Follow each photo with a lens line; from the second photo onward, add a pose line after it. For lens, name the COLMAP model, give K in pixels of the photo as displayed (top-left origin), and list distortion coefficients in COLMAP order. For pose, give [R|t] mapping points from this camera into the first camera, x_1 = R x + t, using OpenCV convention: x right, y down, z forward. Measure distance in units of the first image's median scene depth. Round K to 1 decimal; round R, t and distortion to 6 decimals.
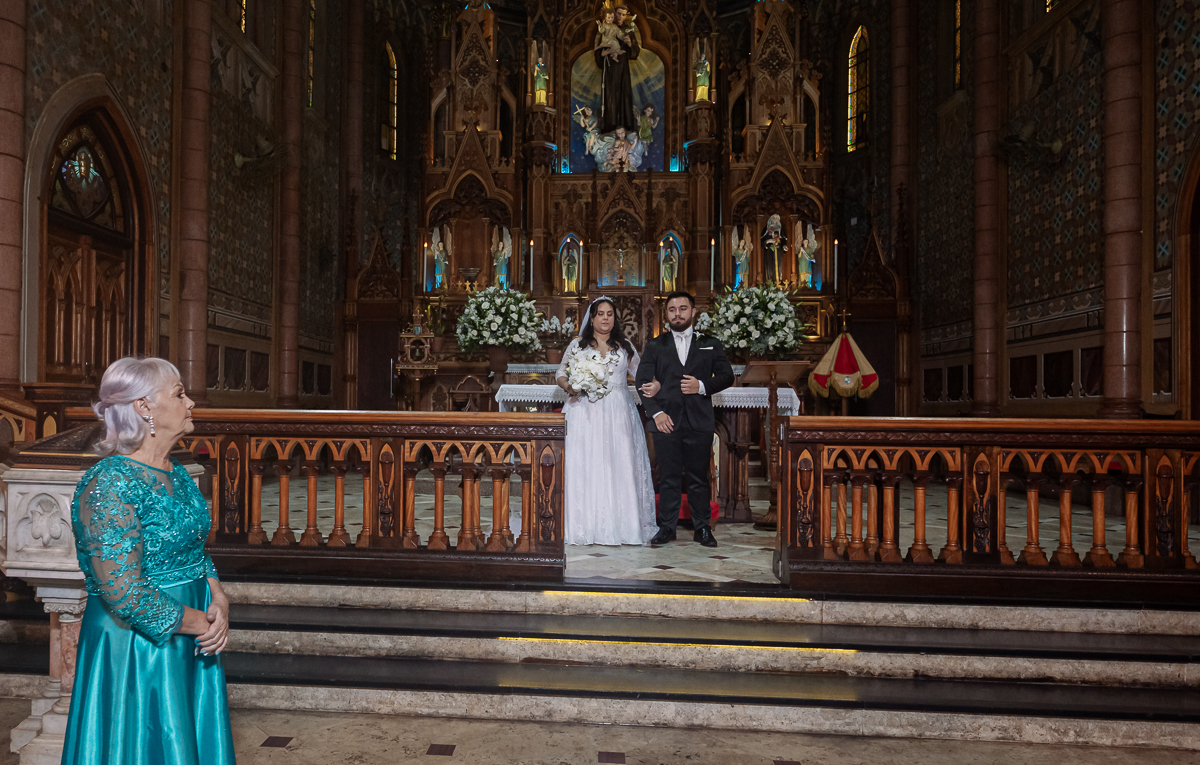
lens RADIAL K [[837.8, 0, 514.7], [0, 837.8, 402.3], [0, 0, 1]] dist [0.003766, -0.002591]
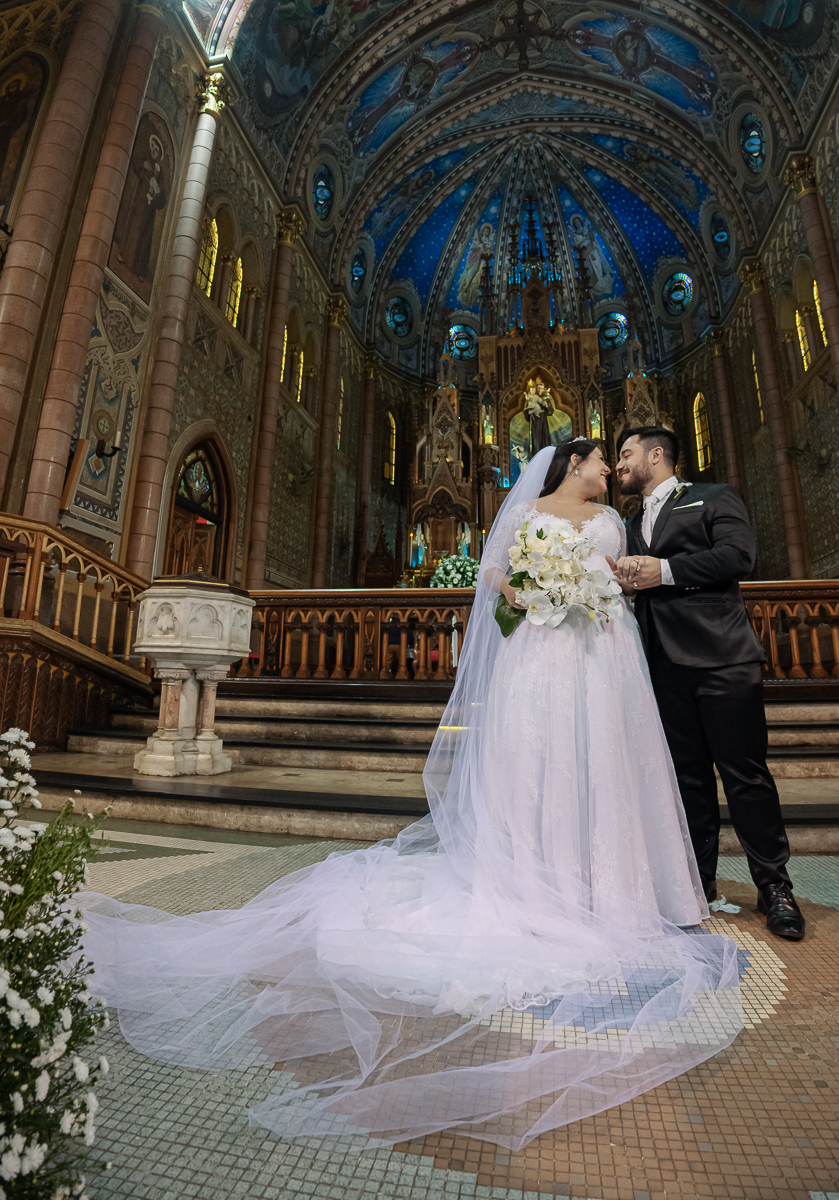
lens RADIAL K [[615.5, 0, 432.9], [0, 615.5, 540.2], [0, 0, 1]] dist [-0.099226, 0.015756]
pose [[0.996270, -0.019285, -0.084104, 0.021589], [-0.000047, 0.974582, -0.224032, 0.063259], [0.086287, 0.223201, 0.970946, -0.043221]]
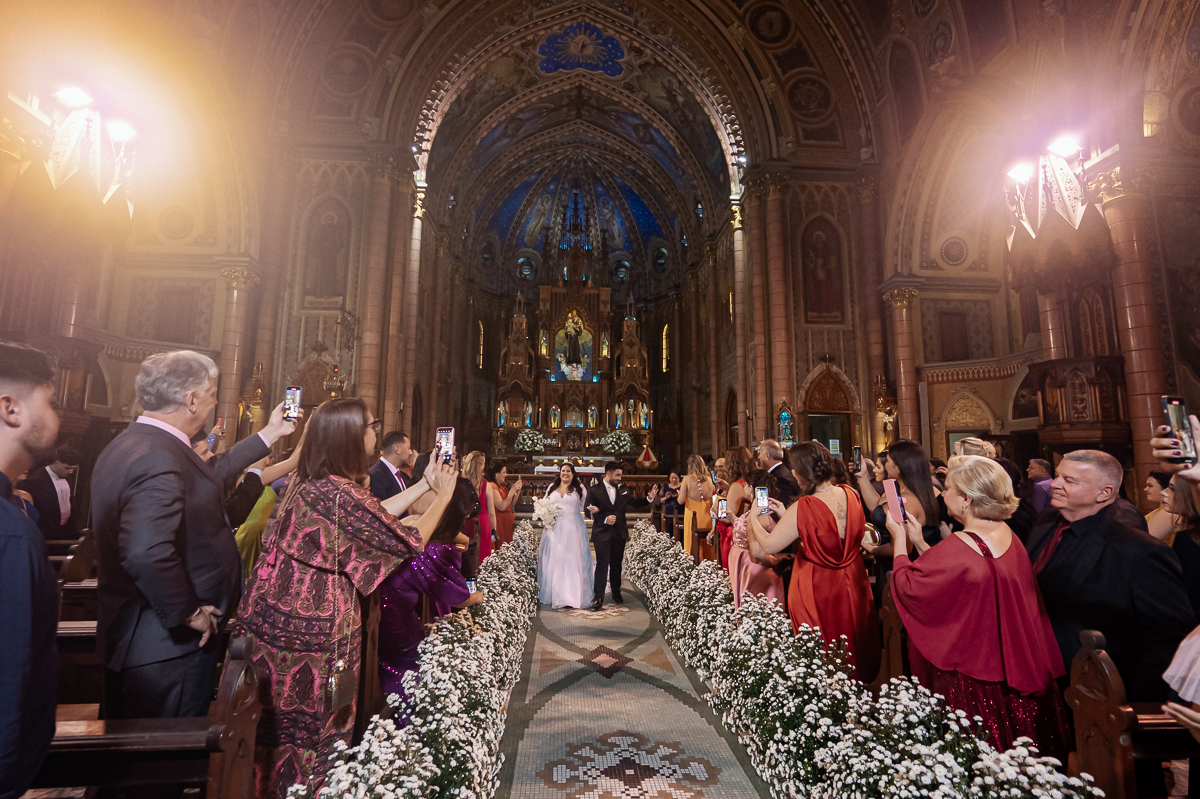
lens RADIAL K [[581.0, 0, 606.0], [0, 581.0, 399.9], [0, 0, 1]] dist [0.000900, 0.000106]
pose [[0.986848, 0.017258, 0.160726, -0.068194], [0.001214, 0.993465, -0.114130, -0.011197], [-0.161645, 0.112824, 0.980378, -0.808057]]
